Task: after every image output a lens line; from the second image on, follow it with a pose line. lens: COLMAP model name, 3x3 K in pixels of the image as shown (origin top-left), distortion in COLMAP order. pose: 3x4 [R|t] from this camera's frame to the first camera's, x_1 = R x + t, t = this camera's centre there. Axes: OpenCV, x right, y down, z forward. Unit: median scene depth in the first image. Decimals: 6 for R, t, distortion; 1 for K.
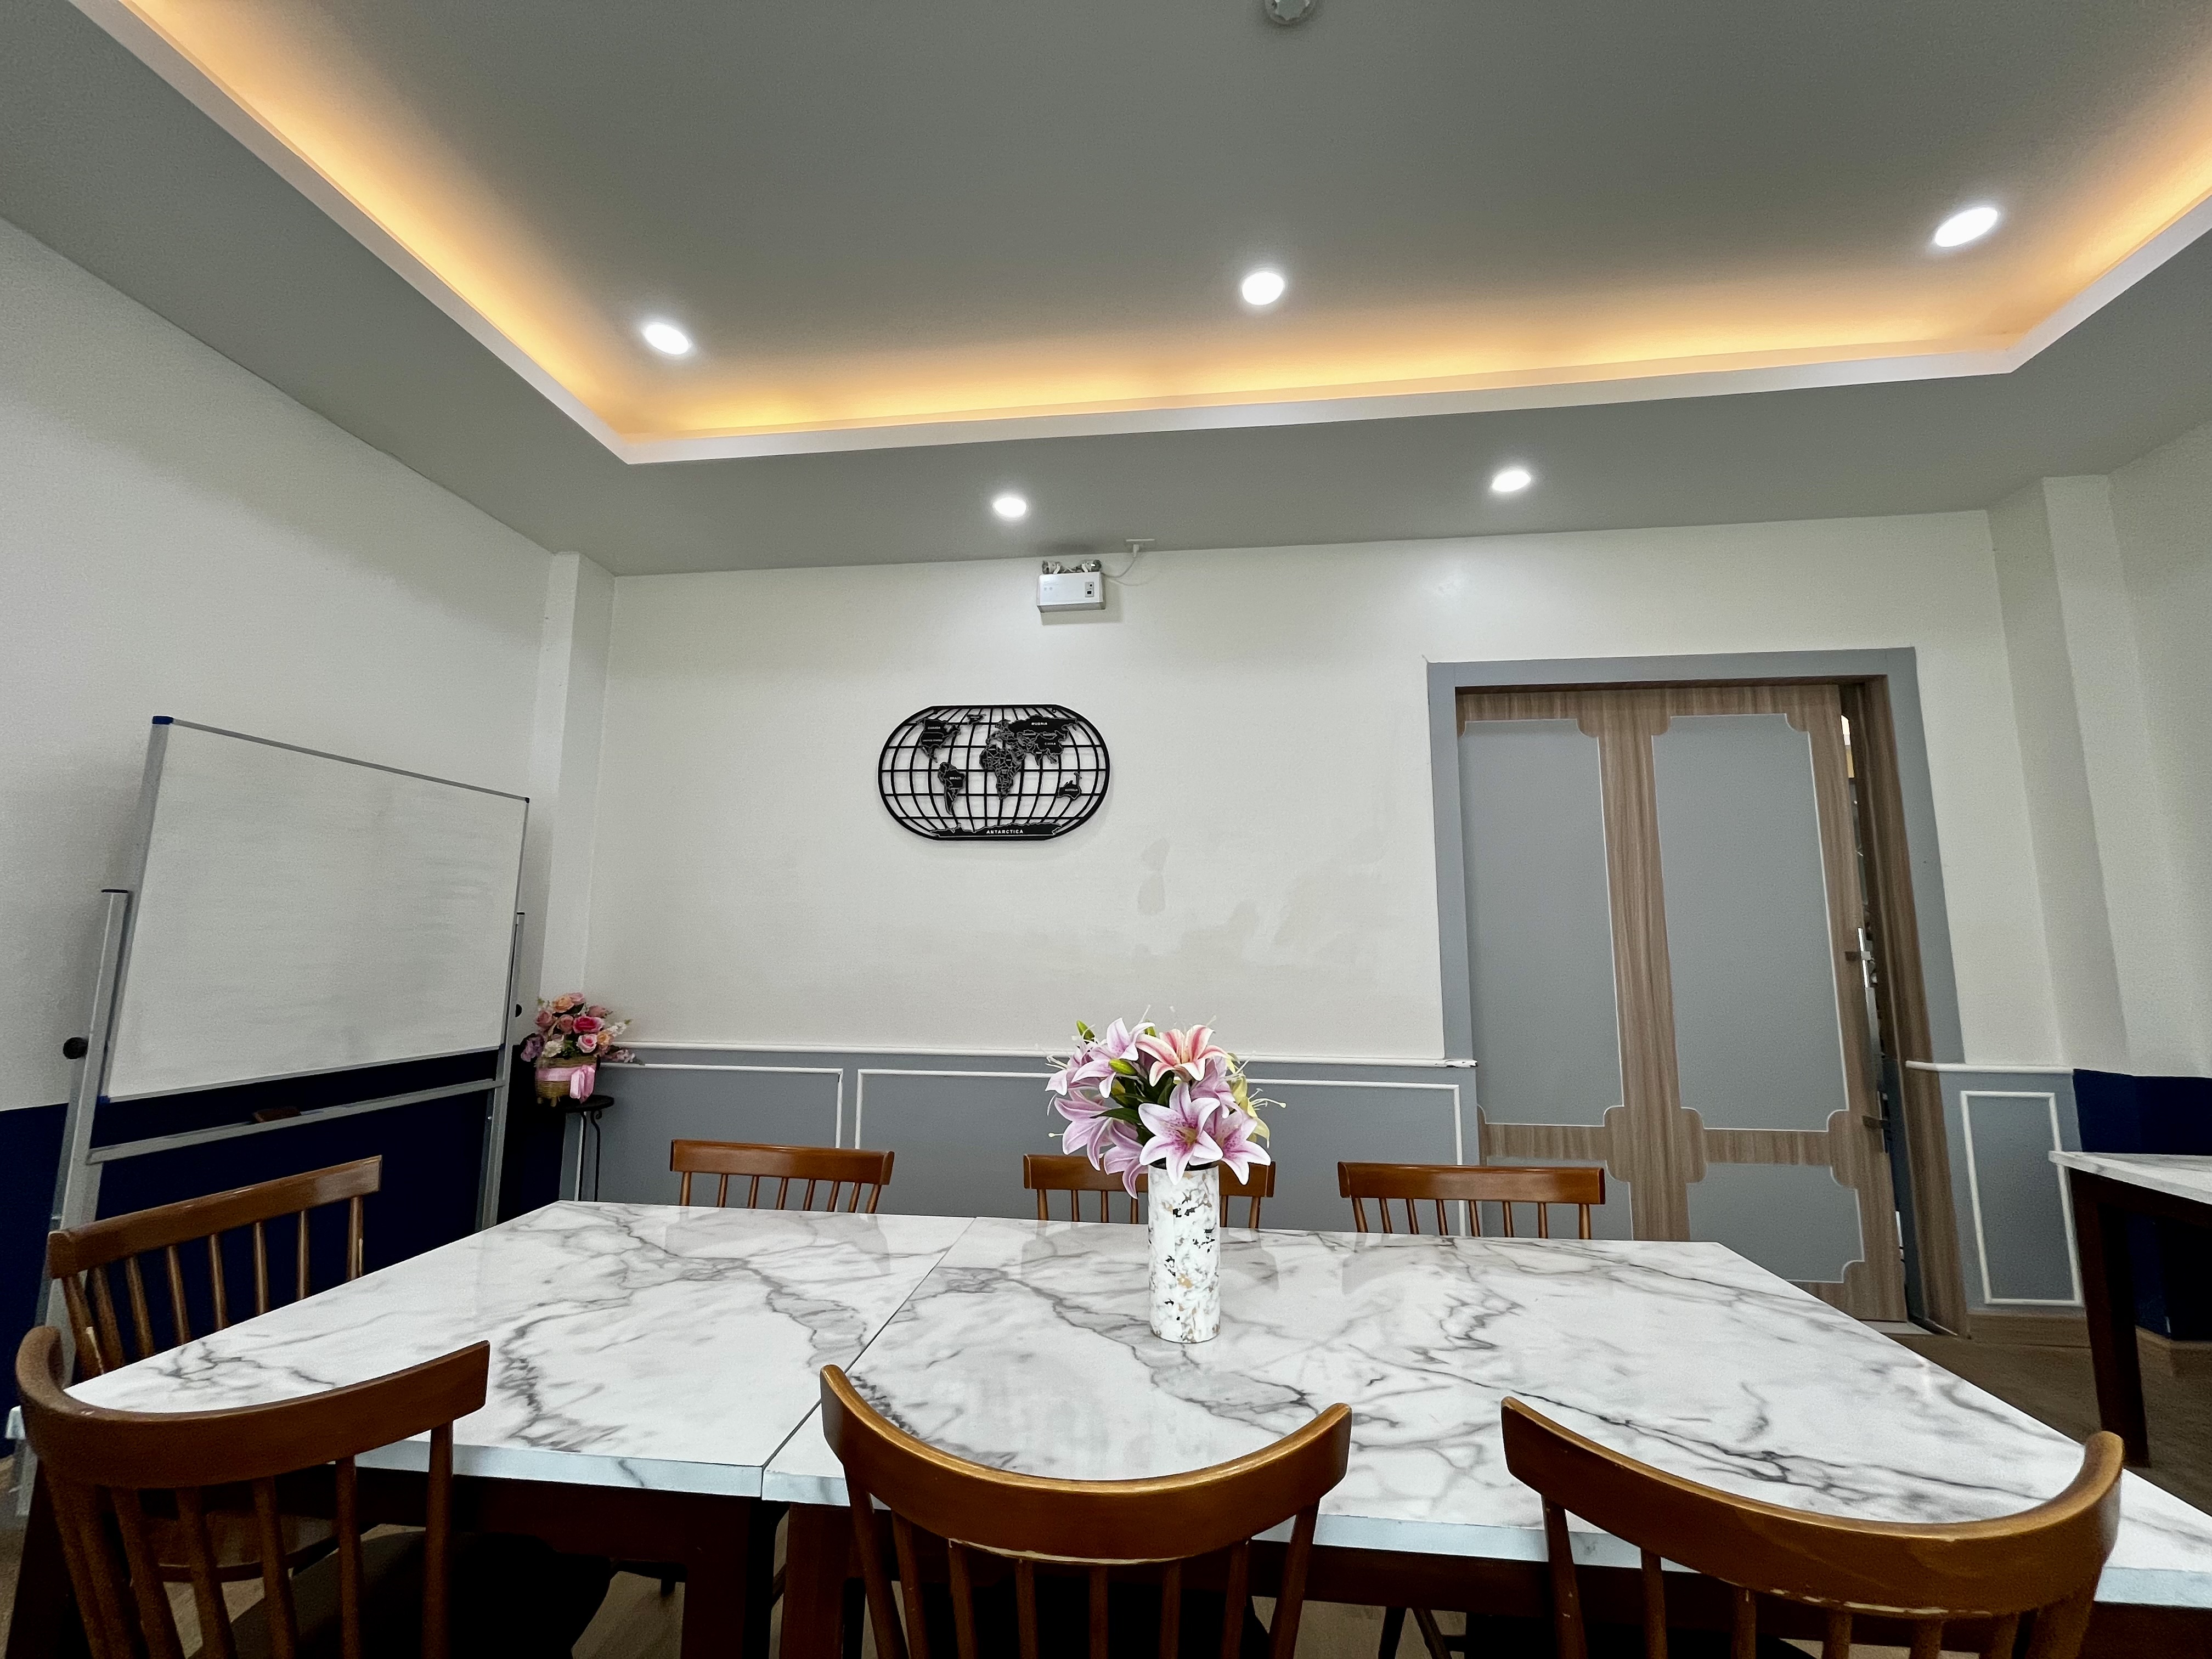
lens RADIAL K [[893.2, 0, 1102.7], [0, 893.2, 827.7], [0, 0, 1]] dist [-0.002453, -0.001173]
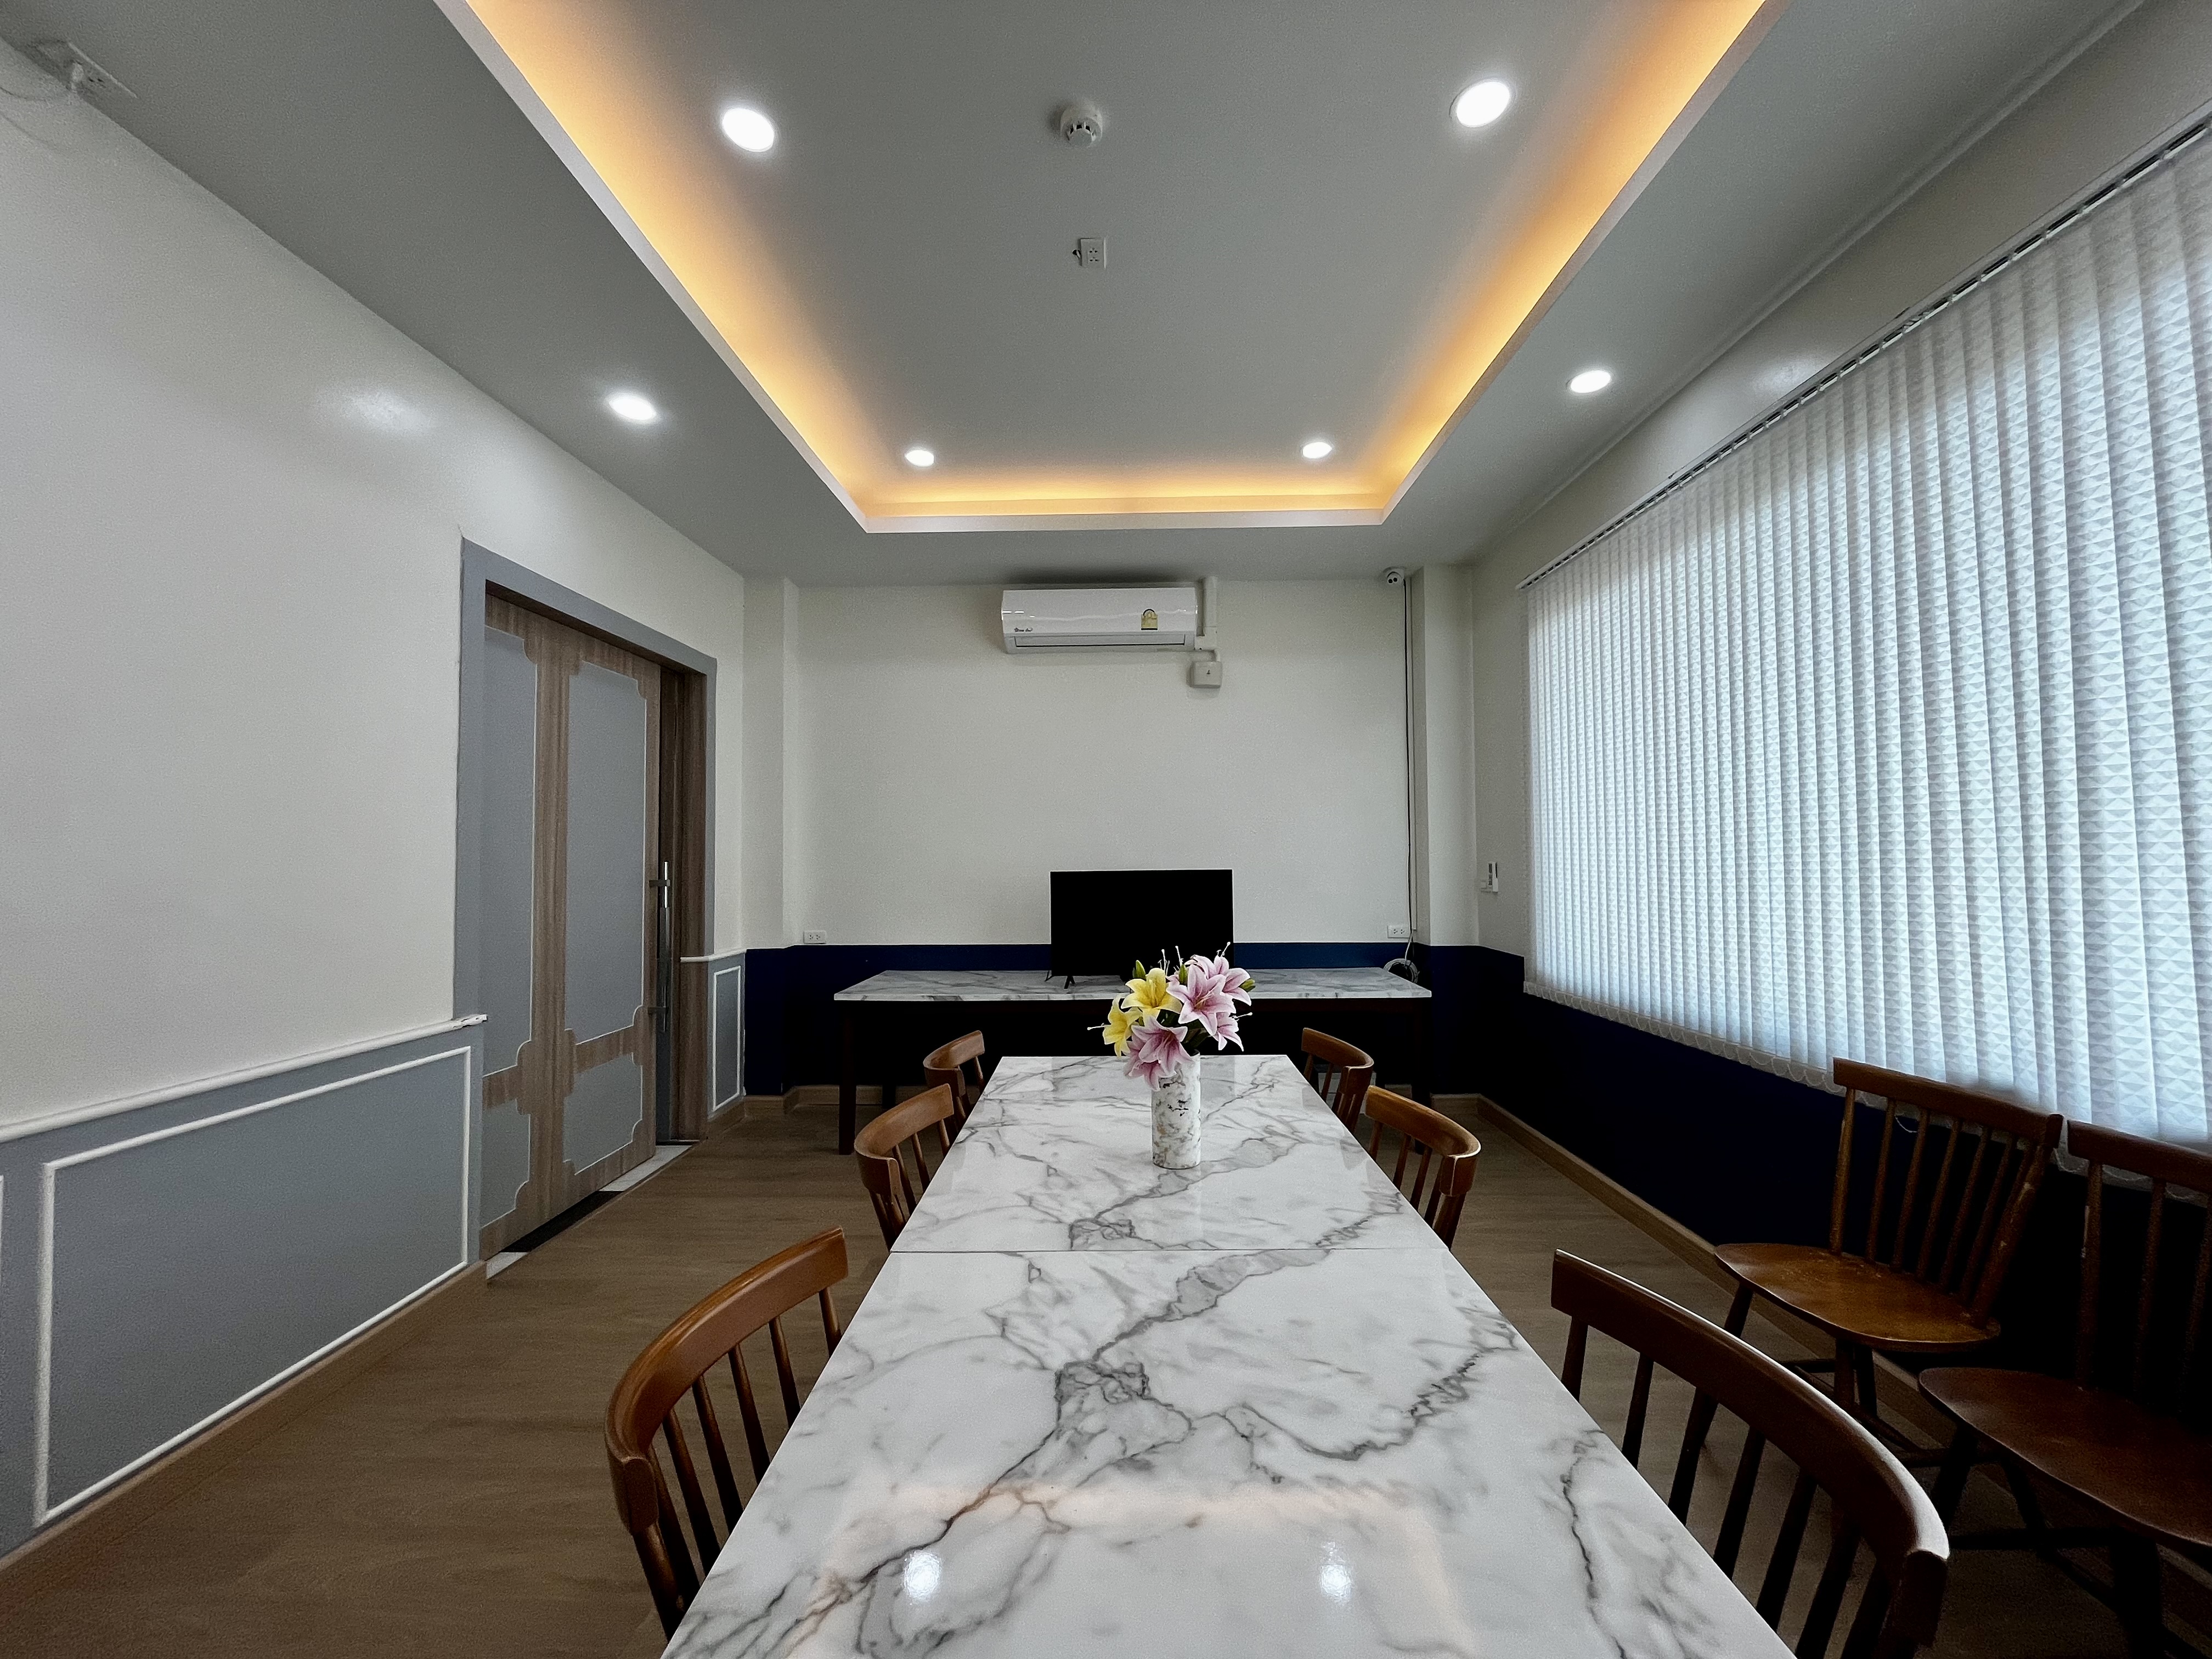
lens RADIAL K [[893.2, 0, 1102.7], [0, 893.2, 827.7], [0, 0, 1]] dist [-0.002453, -0.001173]
pose [[-0.092531, 0.029456, 0.995274, -0.468693], [-0.130537, 0.990576, -0.041453, 0.032171], [-0.987116, -0.133756, -0.087814, 0.450544]]
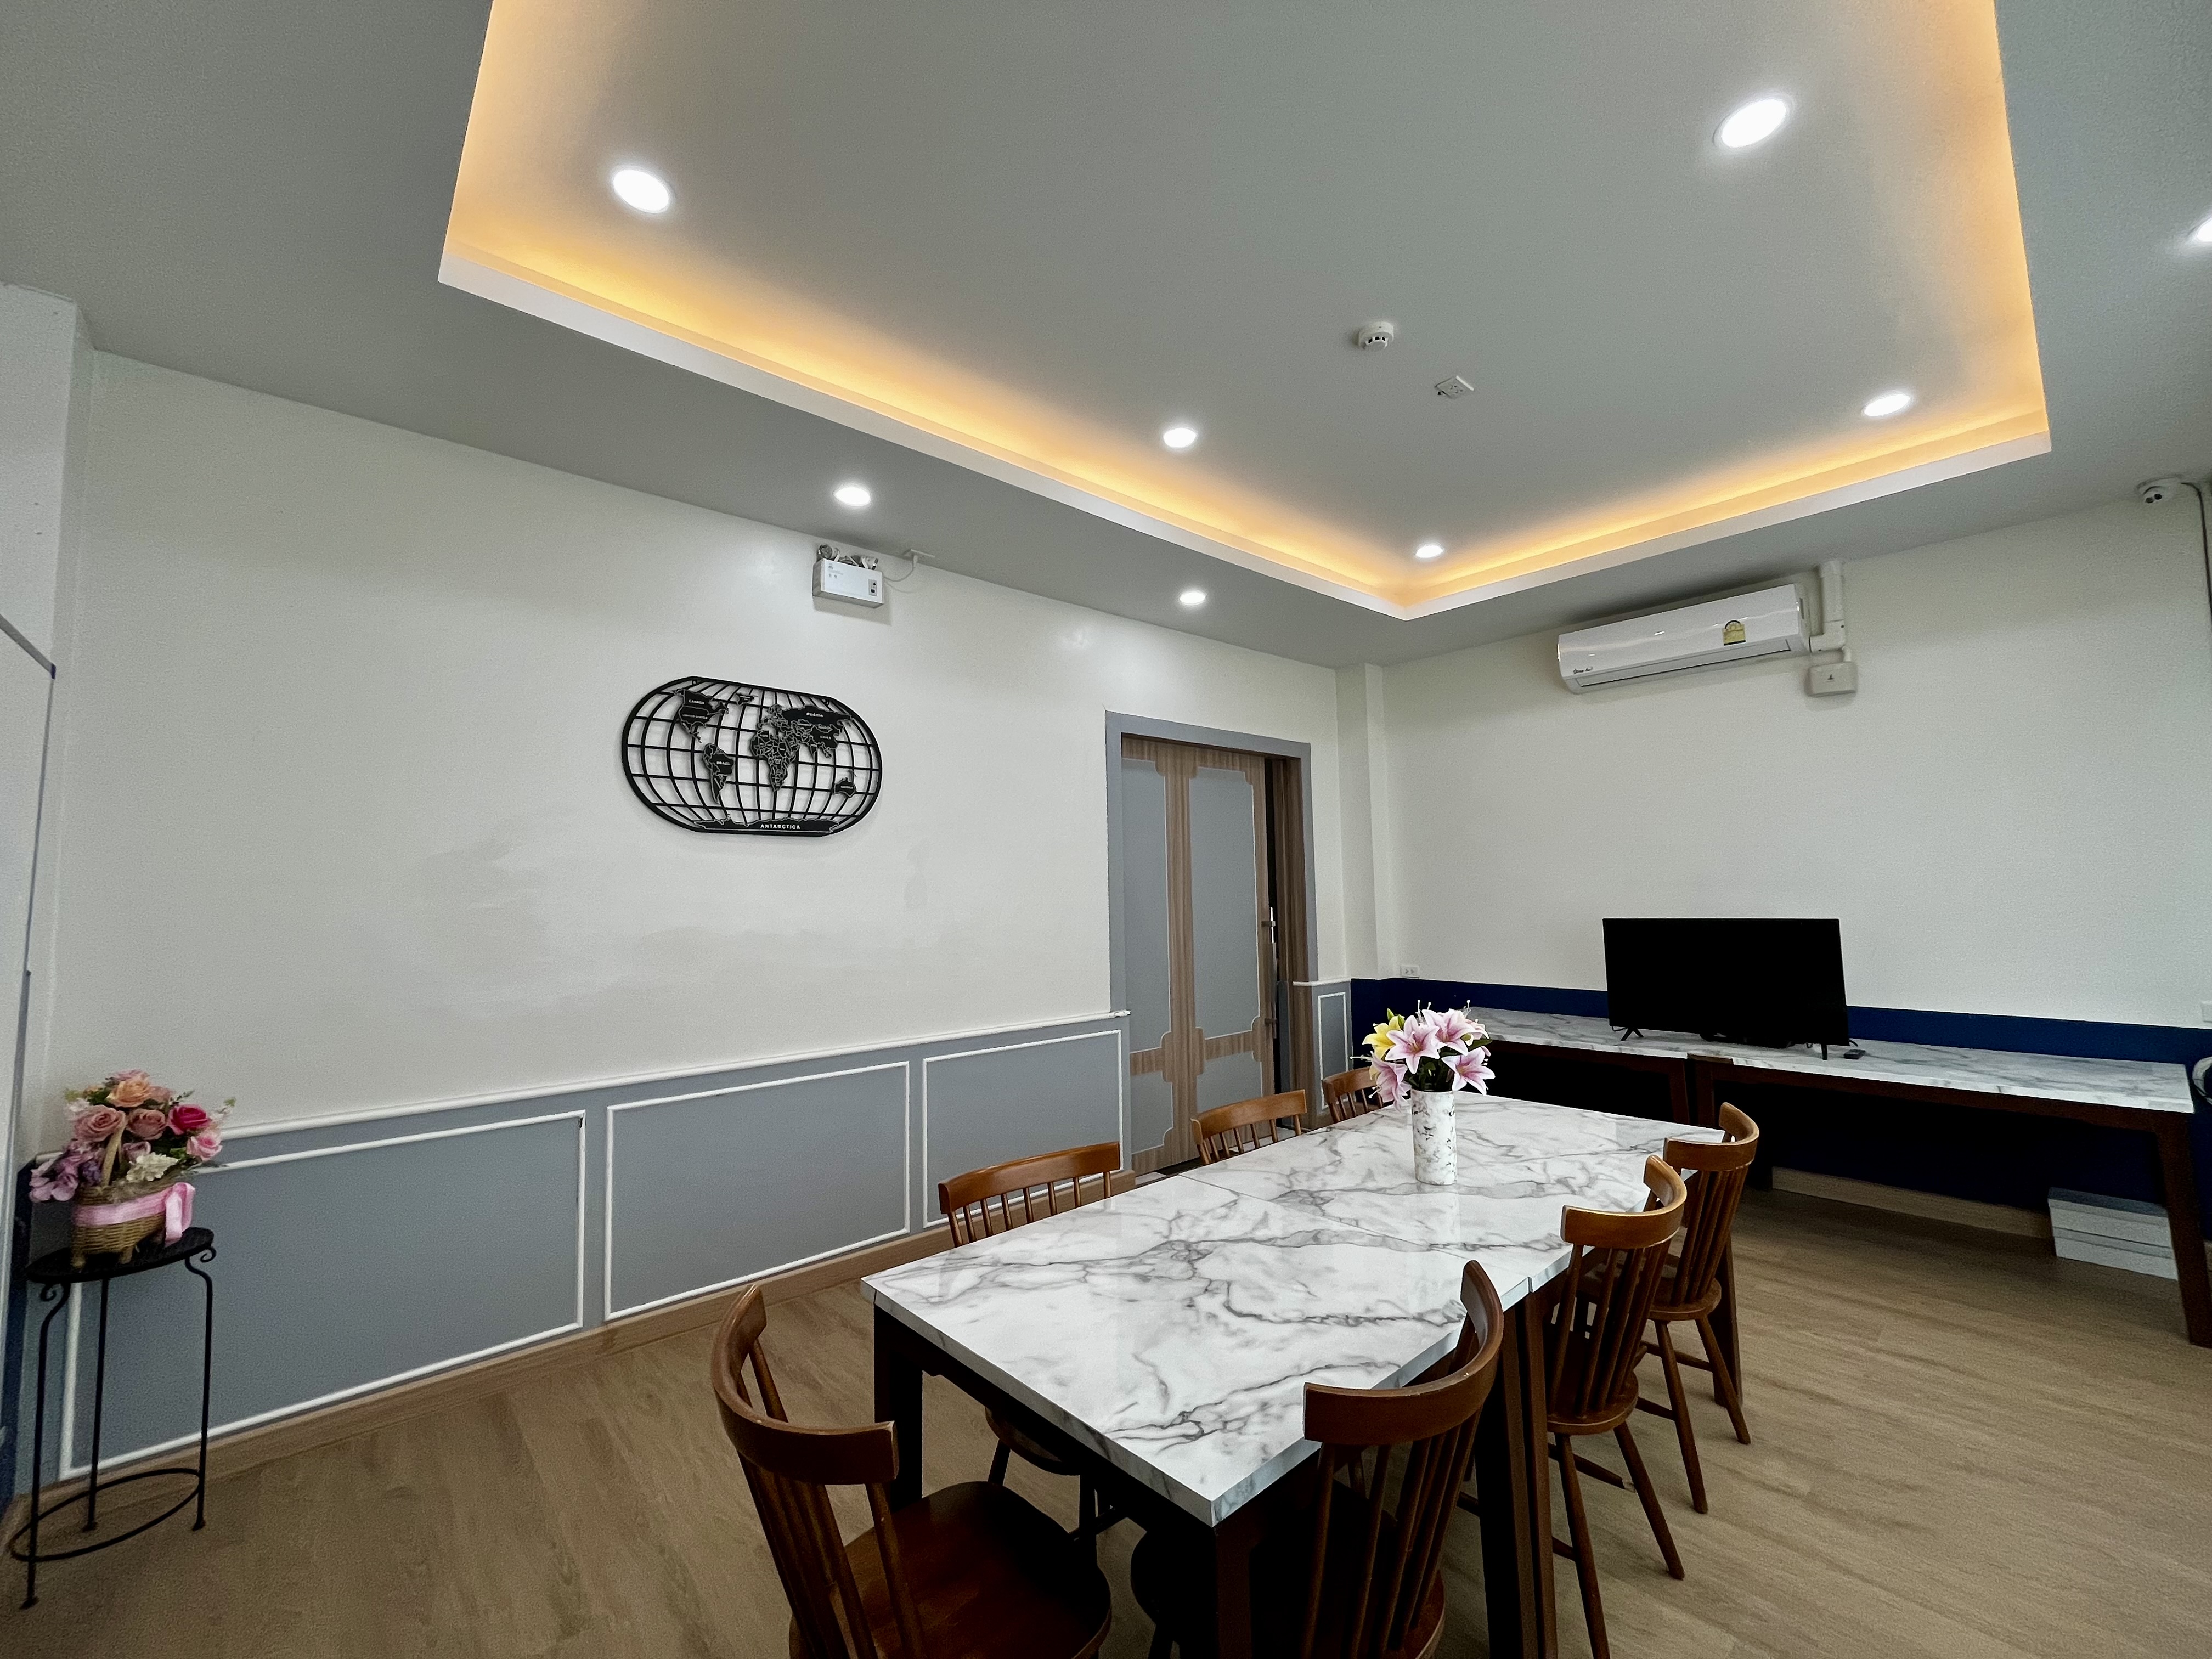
lens RADIAL K [[893.2, 0, 1102.7], [0, 893.2, 827.7], [0, 0, 1]] dist [-0.002453, -0.001173]
pose [[0.666333, 0.036741, 0.744748, -0.580050], [-0.079822, 0.996561, 0.022254, -0.041958], [-0.741369, -0.074276, 0.666974, 0.122025]]
